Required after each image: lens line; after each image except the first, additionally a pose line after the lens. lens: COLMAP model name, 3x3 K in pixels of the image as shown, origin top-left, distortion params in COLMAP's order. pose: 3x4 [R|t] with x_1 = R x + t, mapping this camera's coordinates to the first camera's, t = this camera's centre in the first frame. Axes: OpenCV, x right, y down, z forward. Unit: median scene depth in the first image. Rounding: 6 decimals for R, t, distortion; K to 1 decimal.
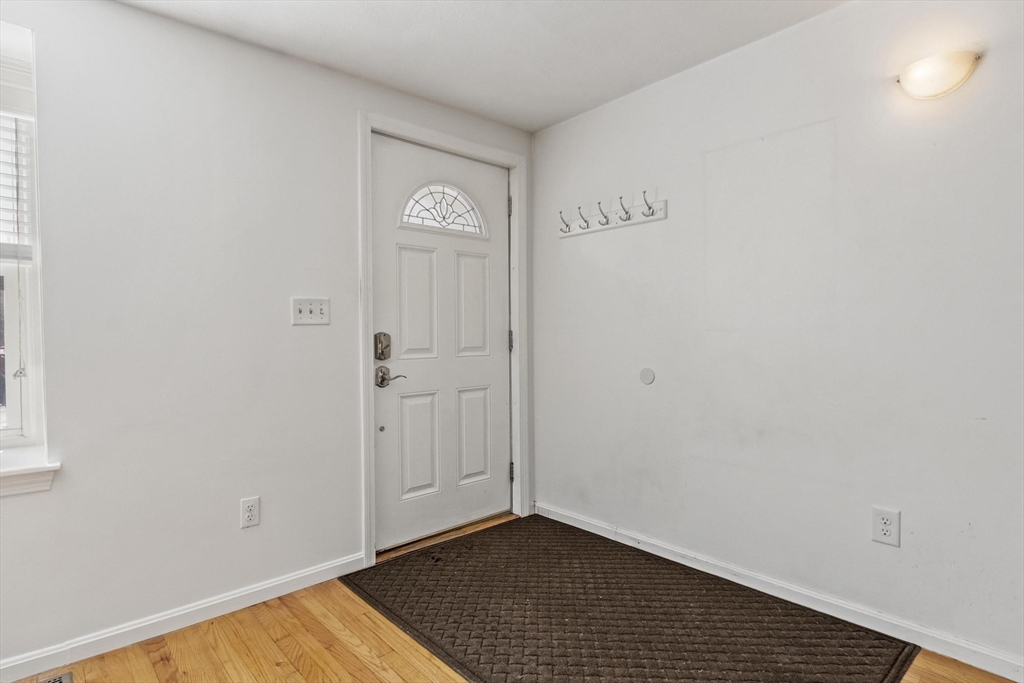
lens RADIAL K [[534.6, 0, 510.0], [0, 534.6, 344.2], [0, 0, 1]] dist [-0.000344, -0.000220]
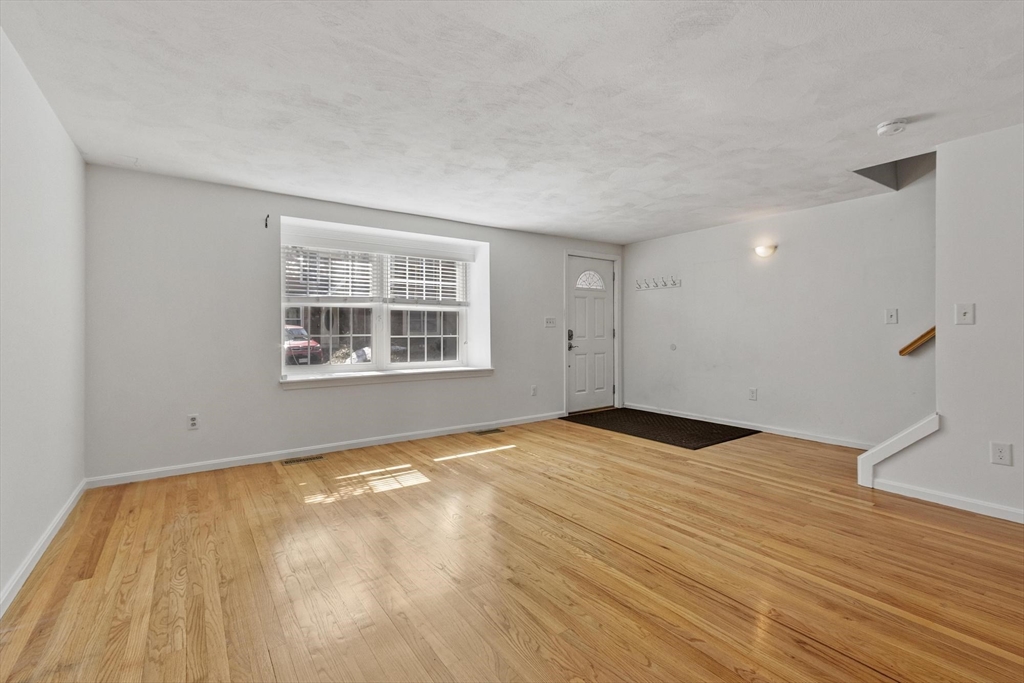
lens RADIAL K [[451.9, 0, 511.2], [0, 451.9, 330.3], [0, 0, 1]] dist [0.000743, 0.000185]
pose [[0.994110, 0.004323, -0.108292, -0.267501], [-0.006108, 0.999851, -0.016155, 0.017682], [0.108206, 0.016721, 0.993988, -1.180509]]
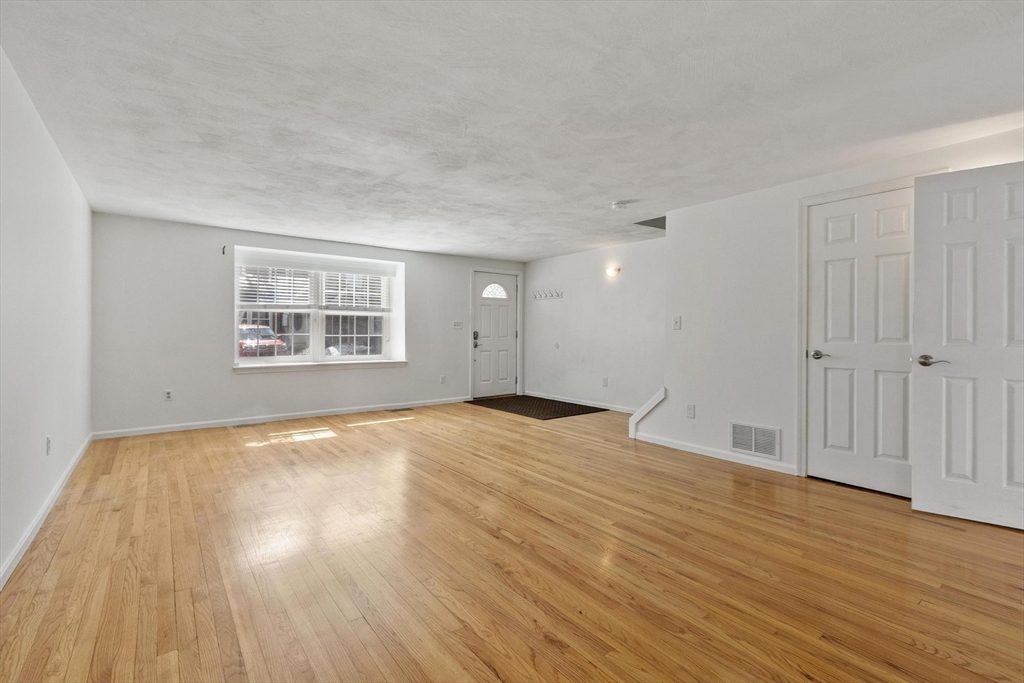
lens RADIAL K [[458.4, 0, 505.9], [0, 458.4, 333.4], [0, 0, 1]] dist [0.001889, 0.000330]
pose [[0.996869, 0.011805, -0.078180, 0.157136], [-0.012845, 0.999835, -0.012806, 0.023767], [0.078016, 0.013770, 0.996857, -1.694997]]
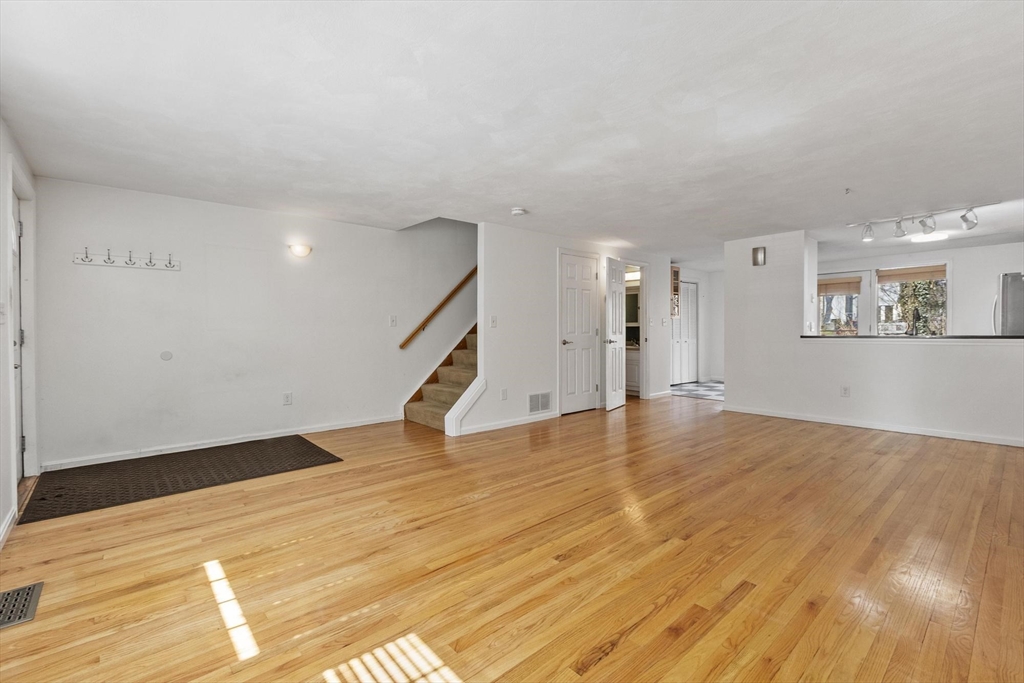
lens RADIAL K [[452.6, 0, 509.1], [0, 452.6, 341.4], [0, 0, 1]] dist [0.000401, -0.000020]
pose [[0.011048, -0.017170, 0.999792, -1.181910], [0.022055, 0.999614, 0.016924, 0.010561], [-0.999696, 0.021863, 0.011423, -0.160185]]
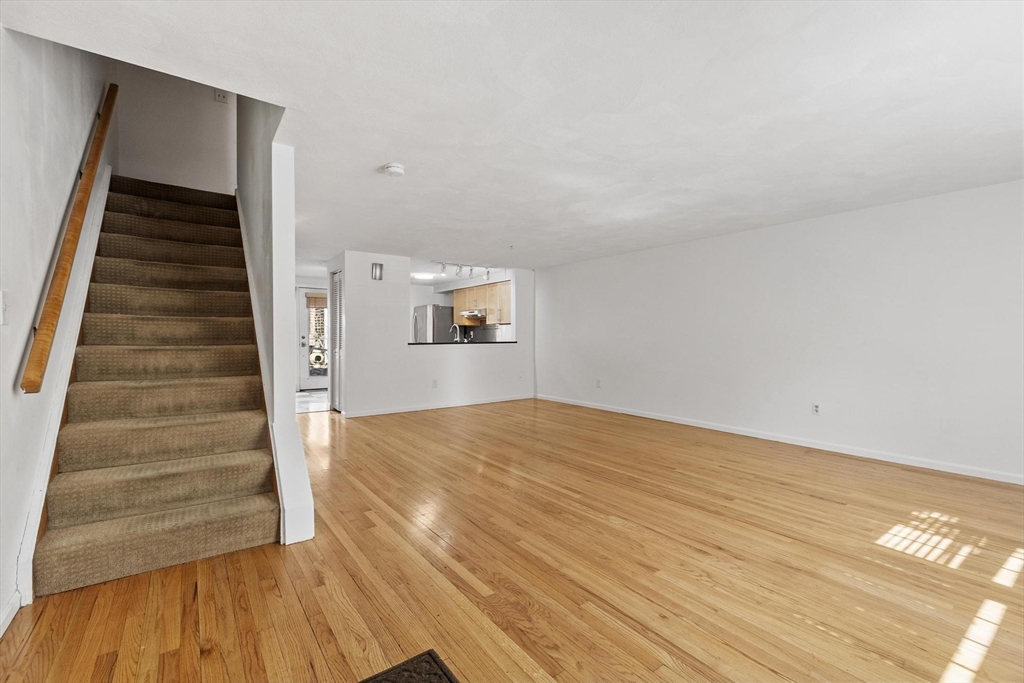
lens RADIAL K [[445.4, 0, 506.2], [0, 445.4, 343.2], [0, 0, 1]] dist [0.002184, 0.000357]
pose [[-0.994550, 0.002712, 0.104225, 0.017721], [0.006131, 0.999453, 0.032502, -0.024106], [-0.104080, 0.032964, -0.994023, 0.901479]]
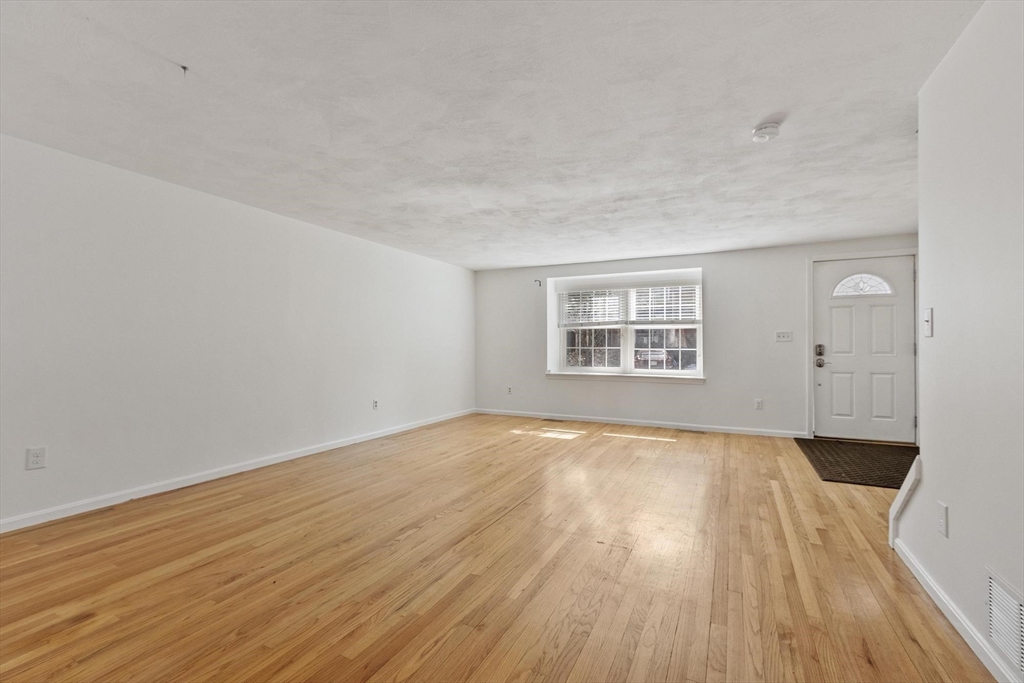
lens RADIAL K [[452.6, 0, 509.1], [0, 452.6, 341.4], [0, 0, 1]] dist [0.000401, -0.000020]
pose [[0.374664, -0.001226, -0.927160, 1.042324], [-0.020161, 0.999752, -0.009469, 0.011431], [0.926941, 0.022240, 0.374547, -0.972883]]
